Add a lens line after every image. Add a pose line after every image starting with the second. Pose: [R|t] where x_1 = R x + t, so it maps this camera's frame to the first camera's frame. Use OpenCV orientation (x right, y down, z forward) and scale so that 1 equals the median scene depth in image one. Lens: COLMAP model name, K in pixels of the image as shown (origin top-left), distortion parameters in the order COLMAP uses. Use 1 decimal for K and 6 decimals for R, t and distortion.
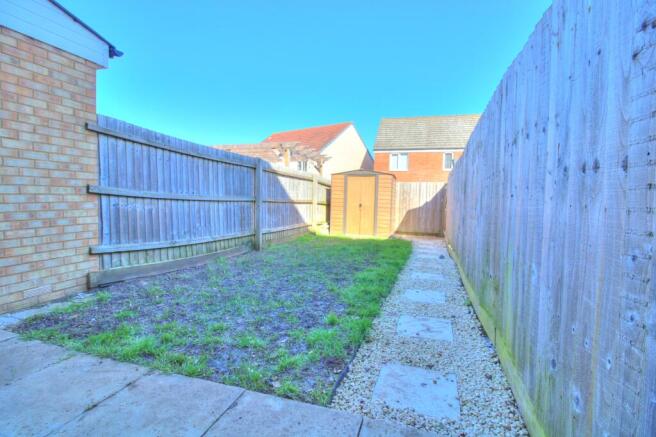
lens RADIAL K [[307.1, 0, 330.6], [0, 307.1, 217.9], [0, 0, 1]] dist [-0.009485, -0.008534]
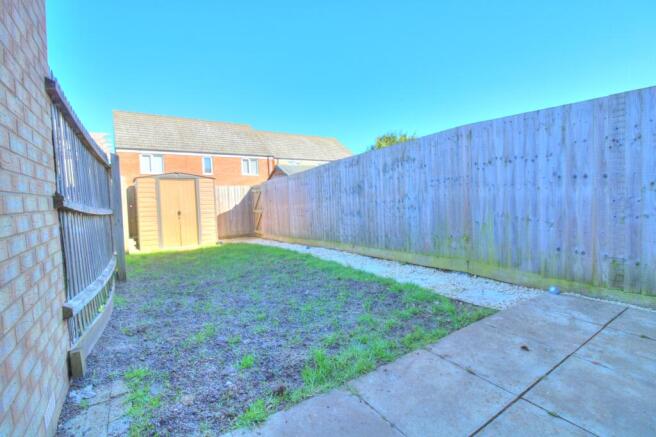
lens RADIAL K [[307.1, 0, 333.7], [0, 307.1, 217.5], [0, 0, 1]] dist [-0.009485, -0.008534]
pose [[0.622465, -0.085689, 0.777943, -0.308887], [0.097074, 0.994766, 0.031899, -0.011933], [-0.776604, 0.055661, 0.627525, 0.094692]]
